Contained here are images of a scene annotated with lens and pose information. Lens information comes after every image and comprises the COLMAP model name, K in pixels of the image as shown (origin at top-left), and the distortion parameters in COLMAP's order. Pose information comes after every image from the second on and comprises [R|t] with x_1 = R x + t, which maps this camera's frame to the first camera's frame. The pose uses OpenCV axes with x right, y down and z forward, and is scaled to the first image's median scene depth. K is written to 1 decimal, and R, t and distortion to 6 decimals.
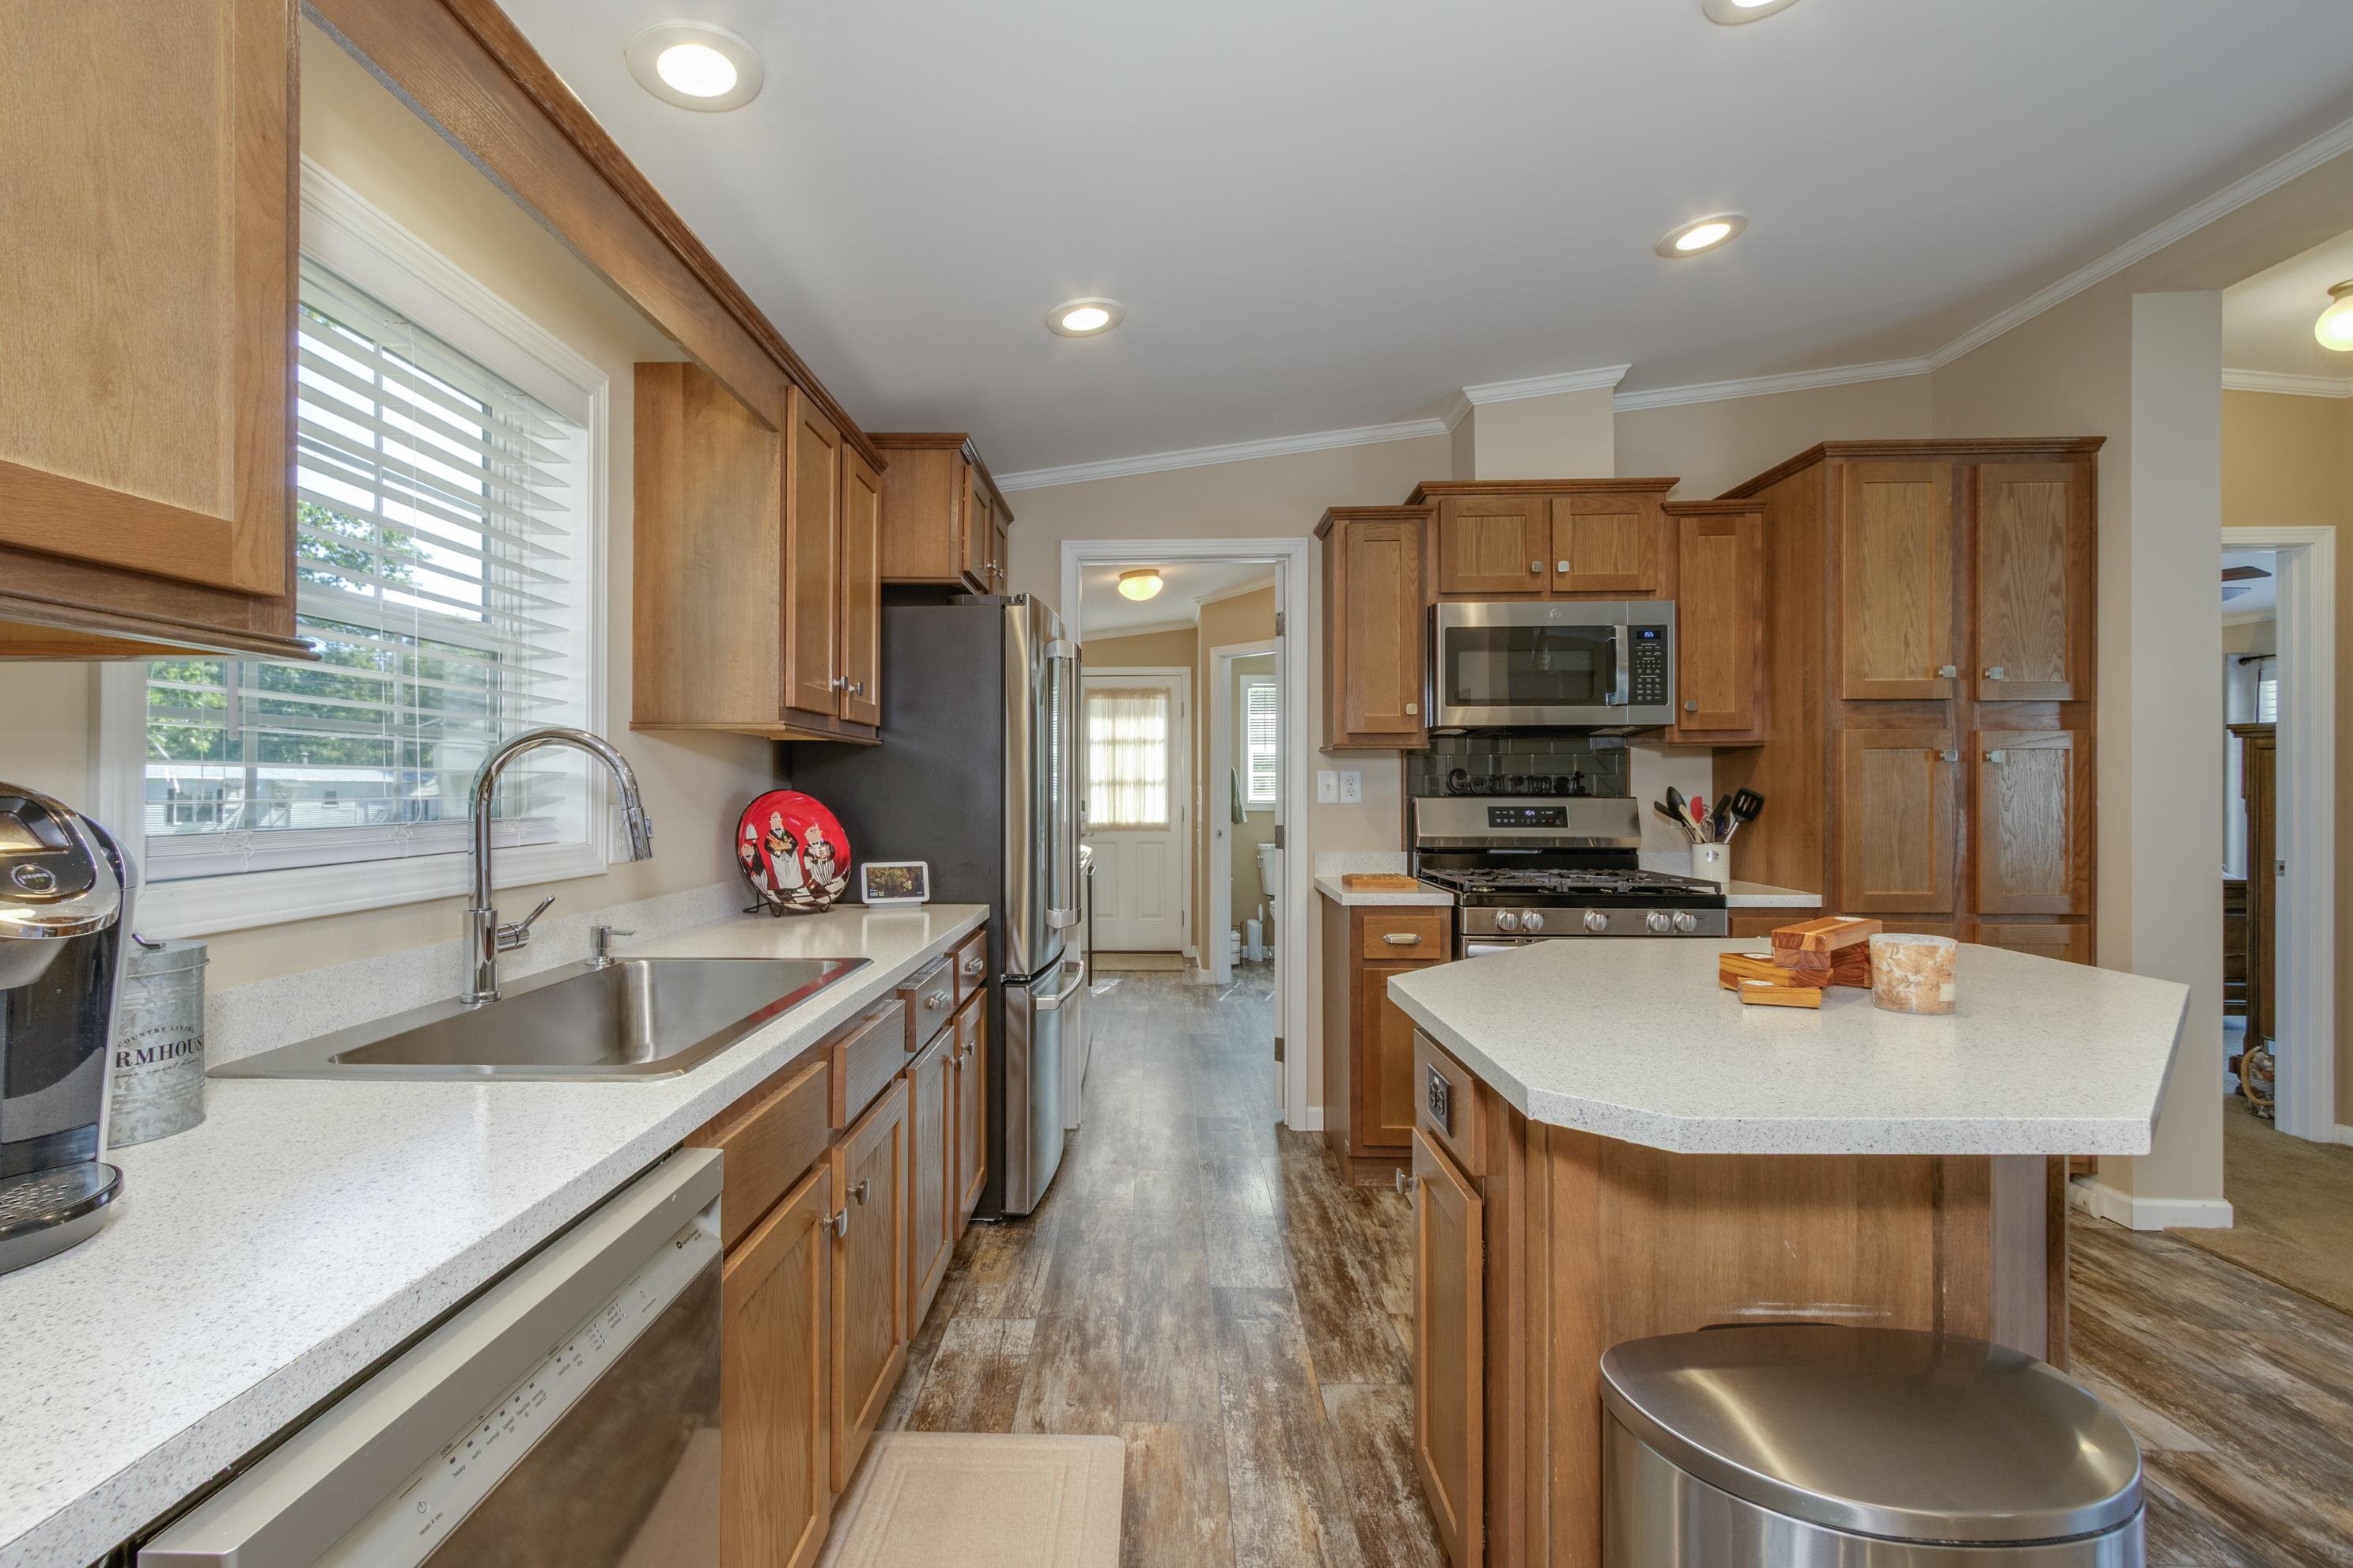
lens RADIAL K [[1071.4, 0, 1122.0], [0, 1071.4, 787.3], [0, 0, 1]] dist [-0.000122, 0.002030]
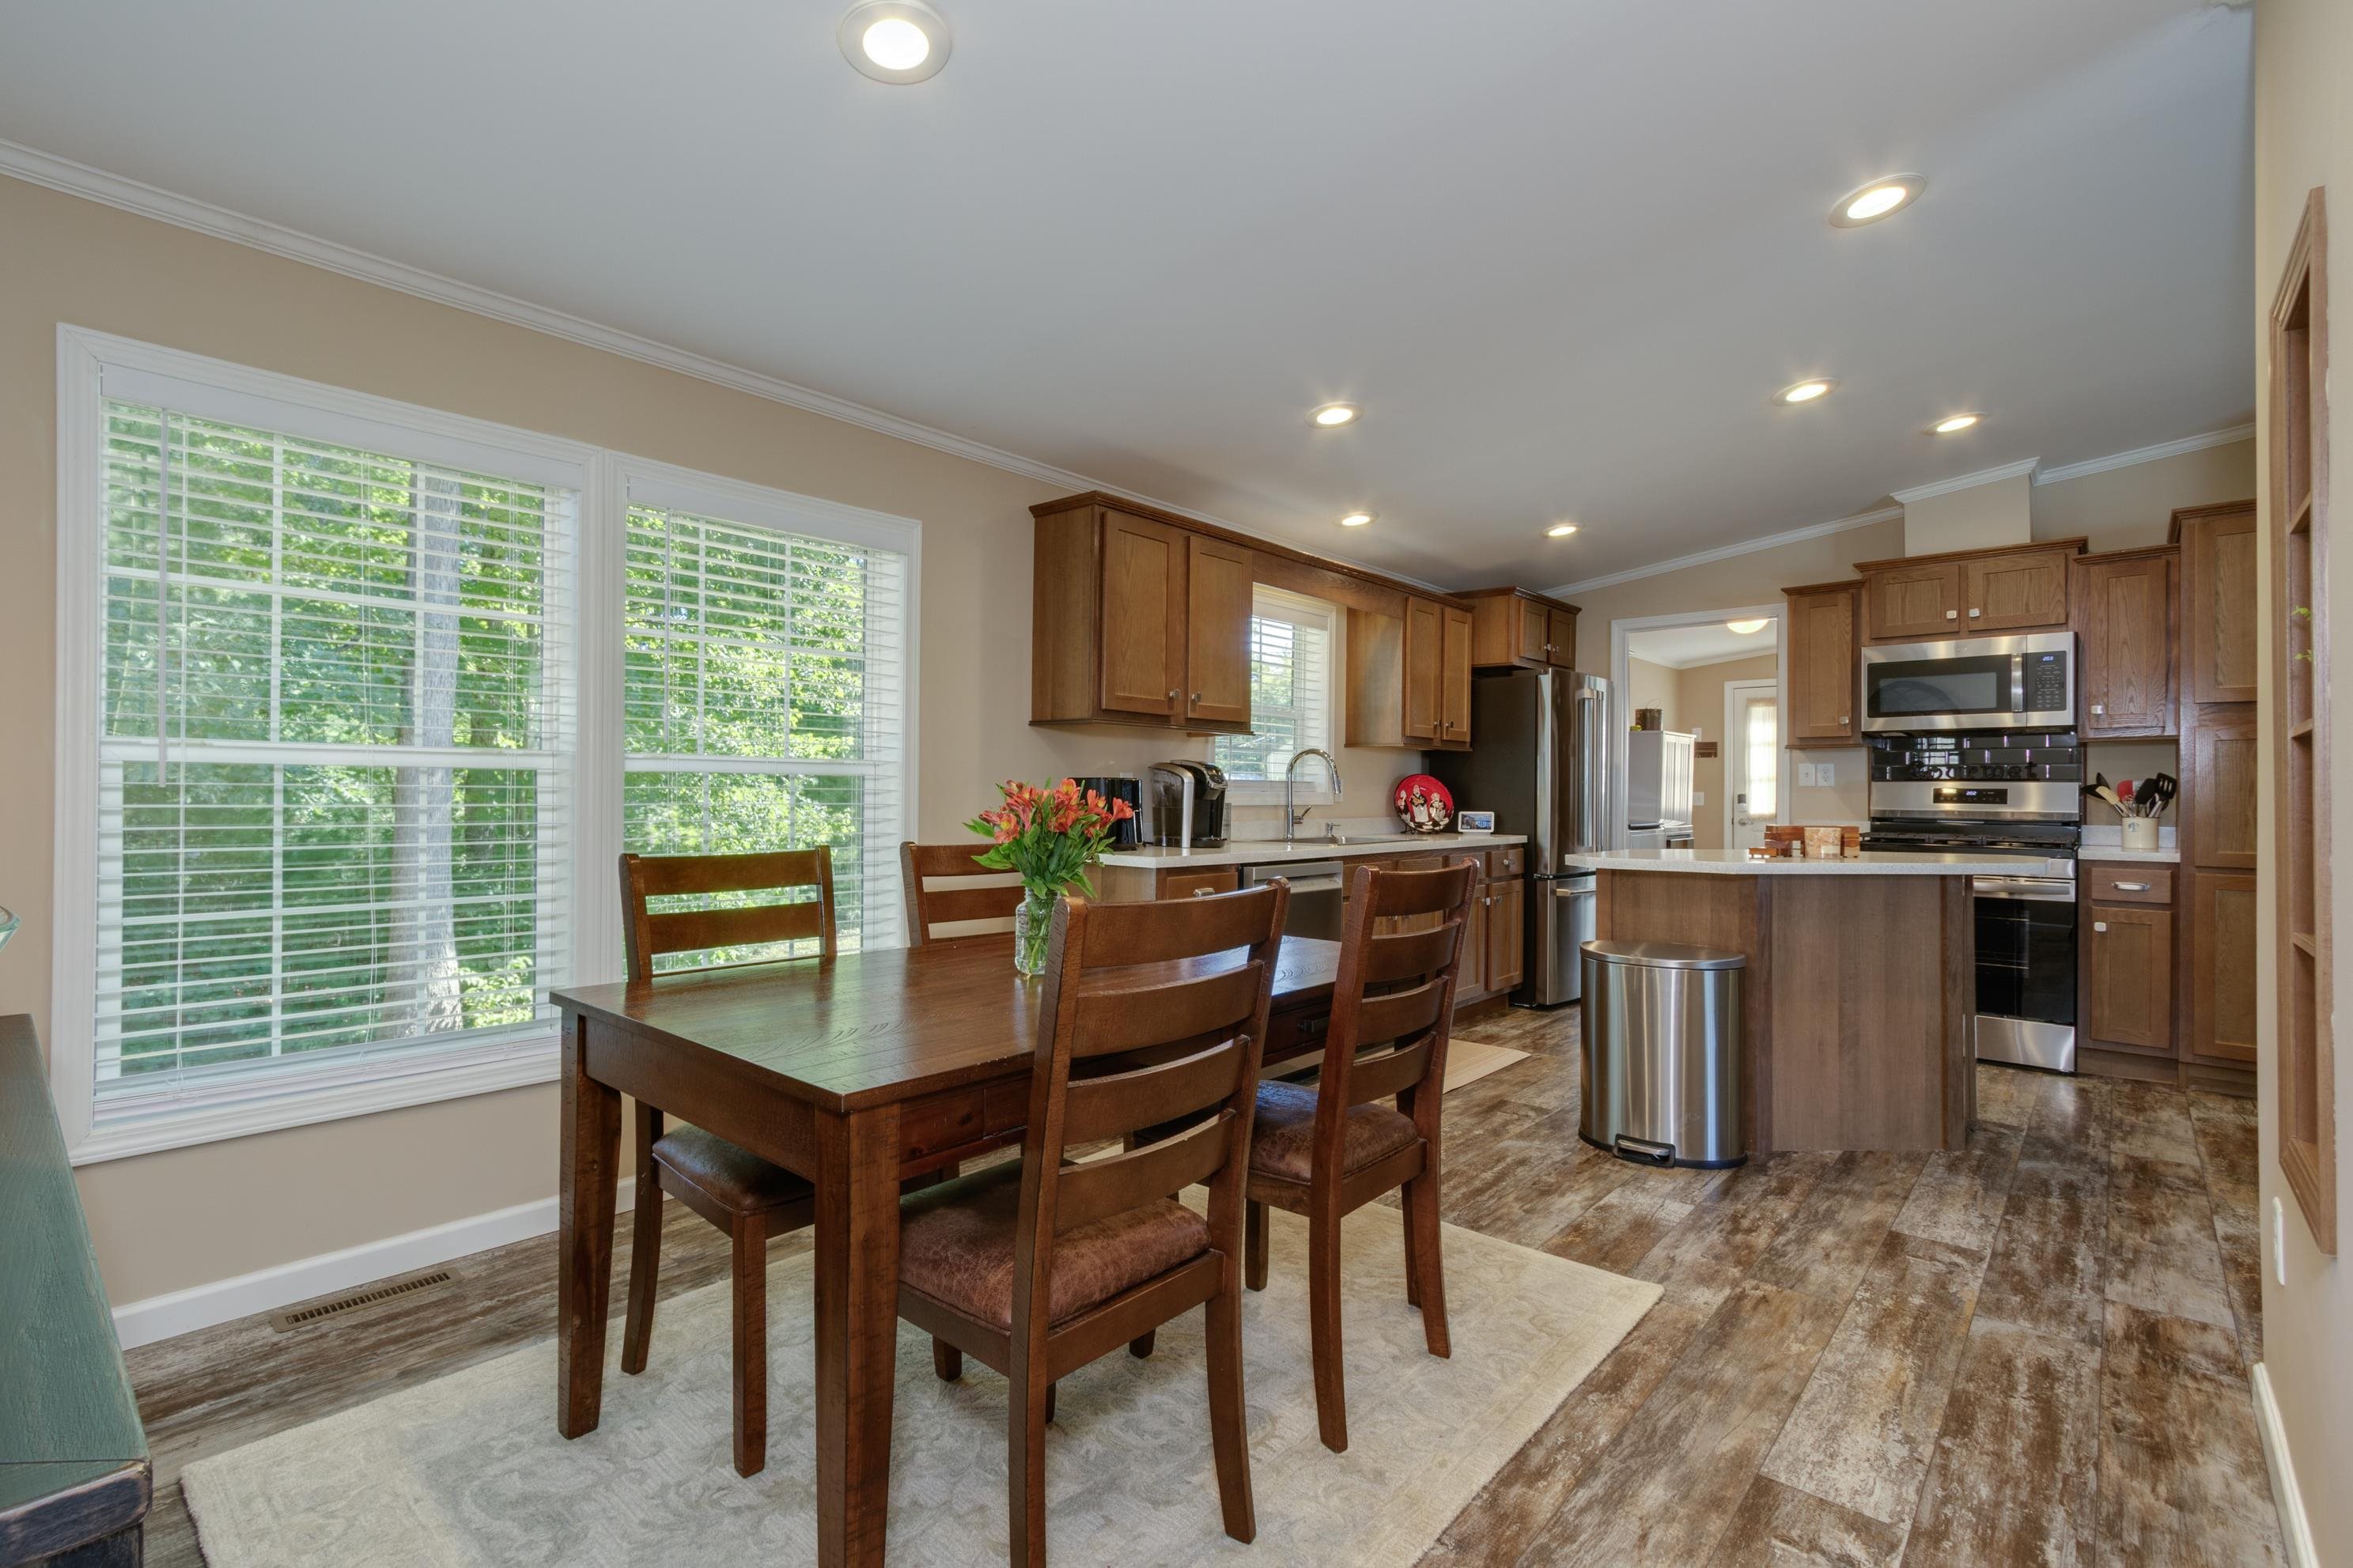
lens RADIAL K [[1083.4, 0, 1110.2], [0, 1083.4, 785.0], [0, 0, 1]] dist [0.000087, 0.001454]
pose [[0.757085, 0.002147, -0.653313, 0.533509], [-0.007262, 0.999960, -0.005129, 0.033804], [0.653276, 0.008627, 0.757070, -0.864760]]
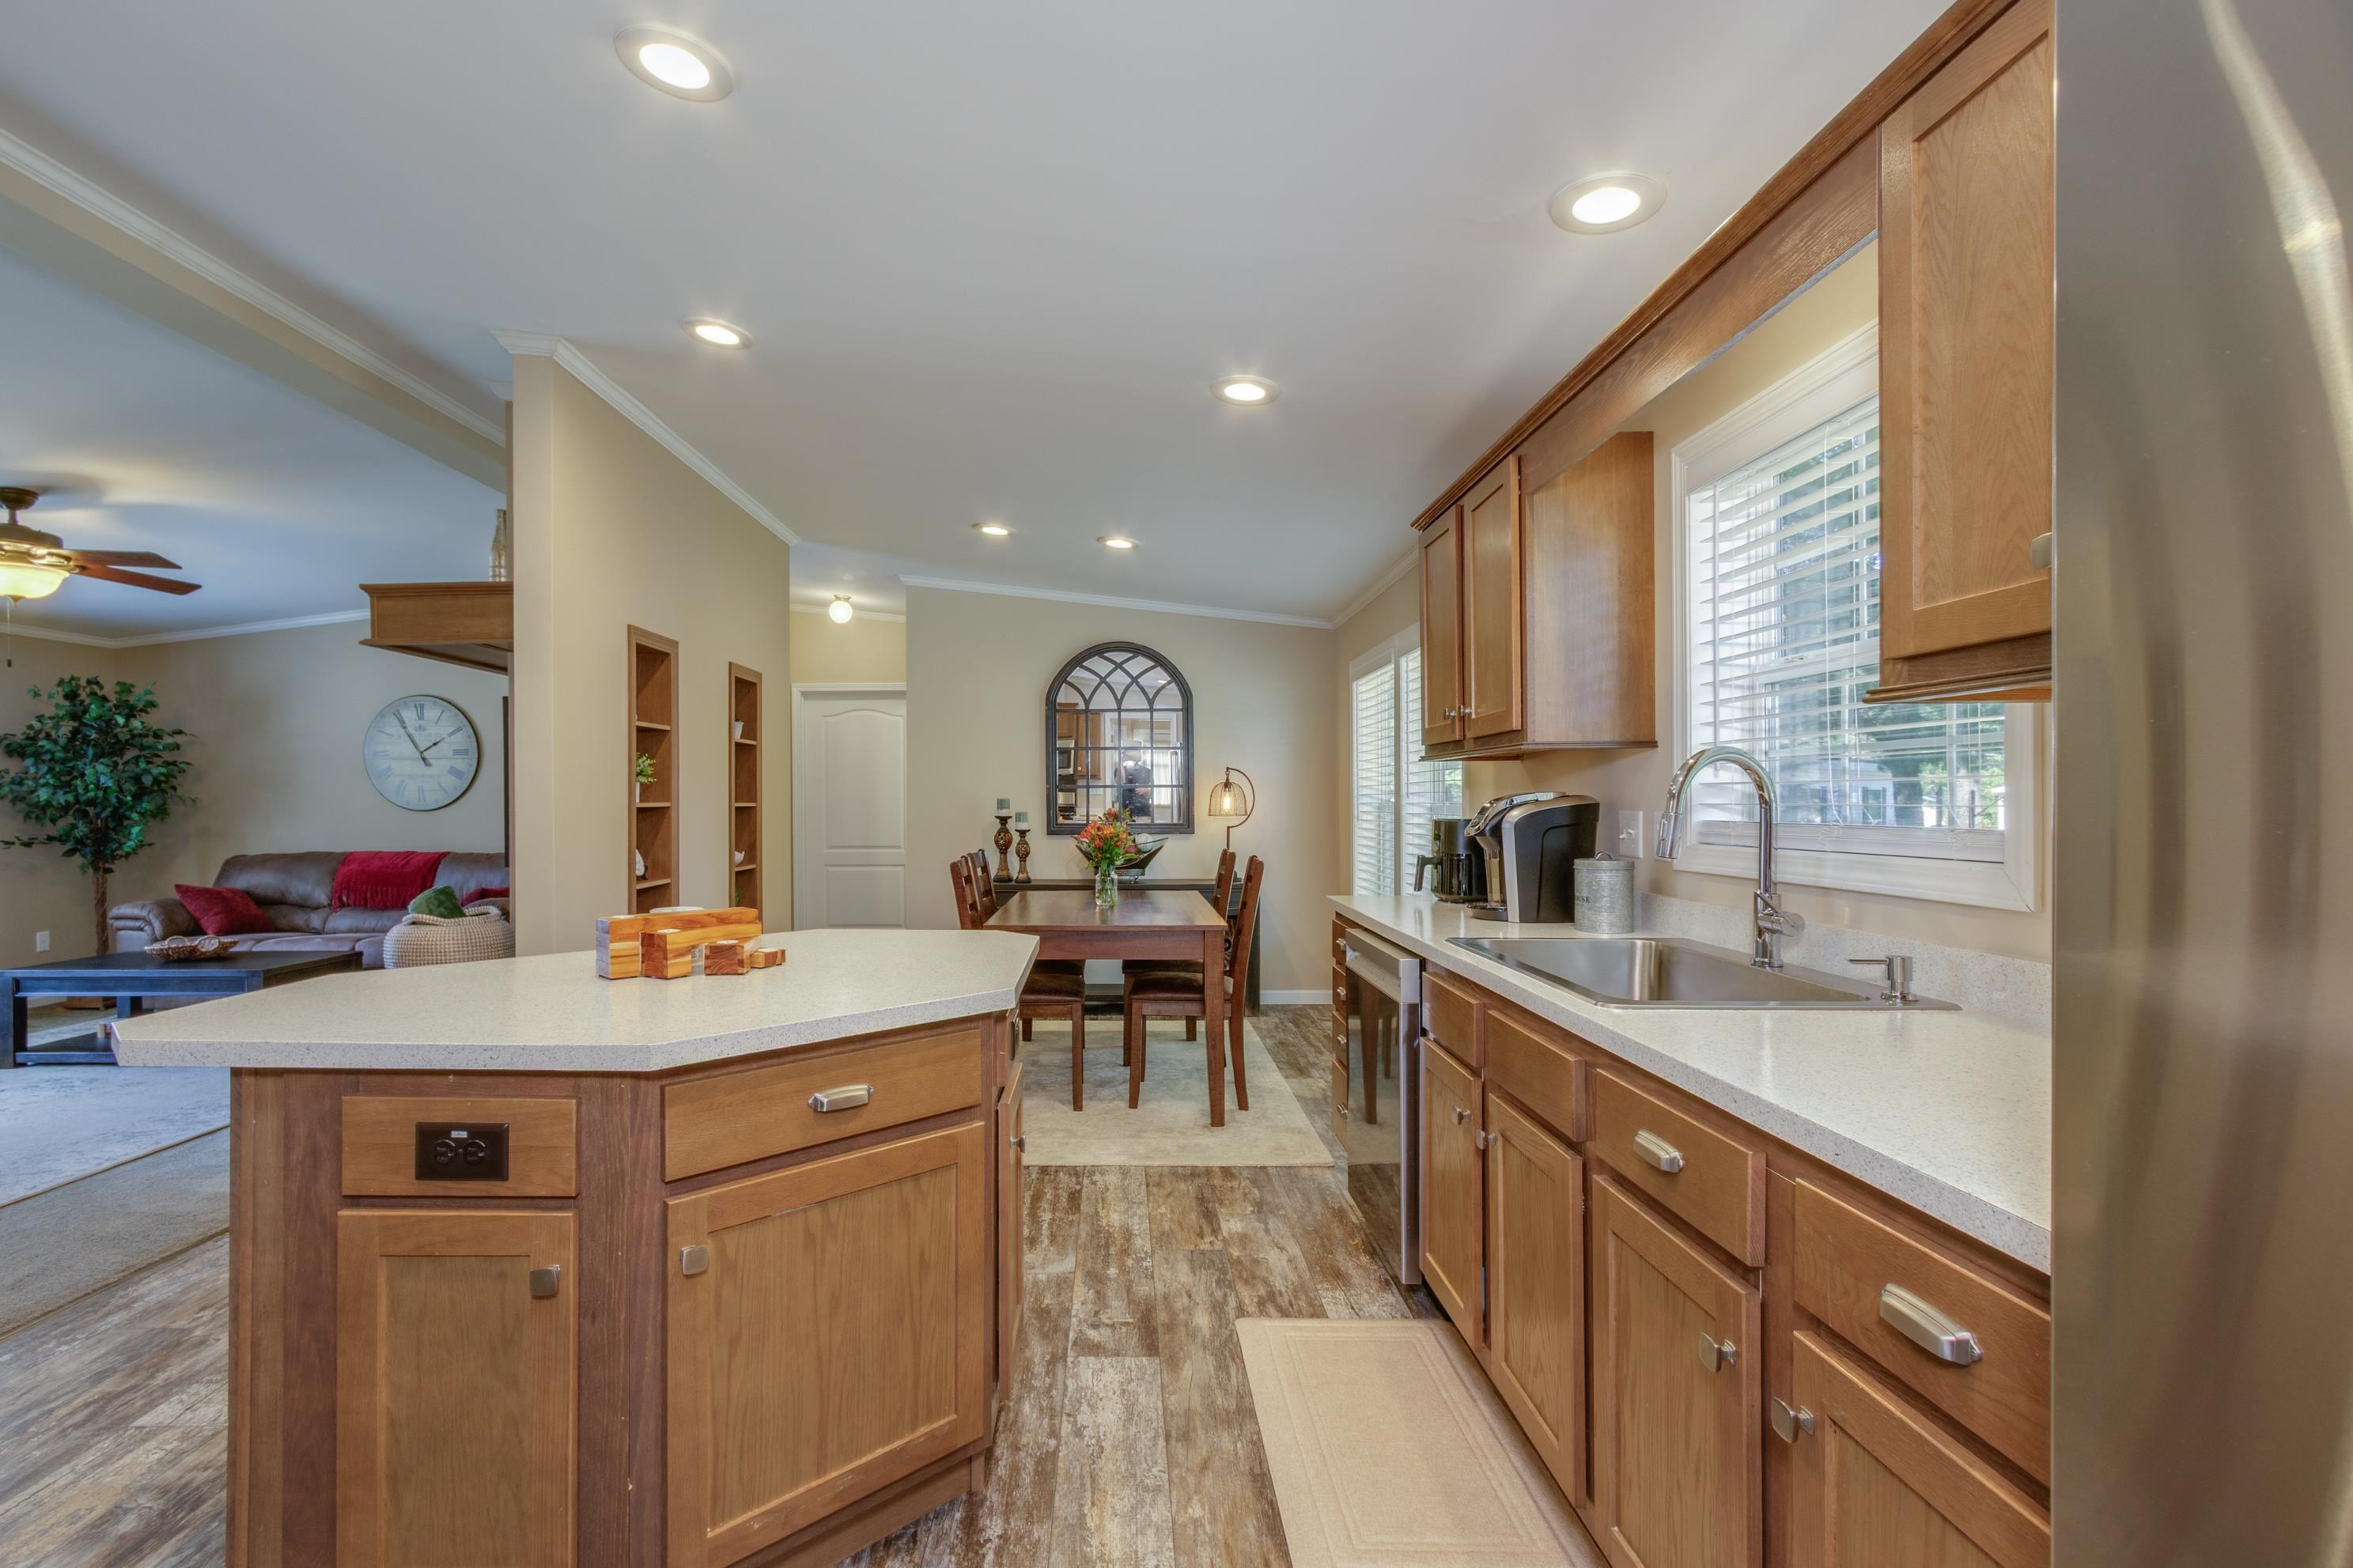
lens RADIAL K [[1090.0, 0, 1108.9], [0, 1090.0, 813.0], [0, 0, 1]] dist [0.003866, 0.000554]
pose [[-0.999573, 0.004007, -0.028941, 0.109271], [0.003793, 0.999965, 0.007432, 0.004979], [0.028969, 0.007319, -0.999554, 1.169574]]
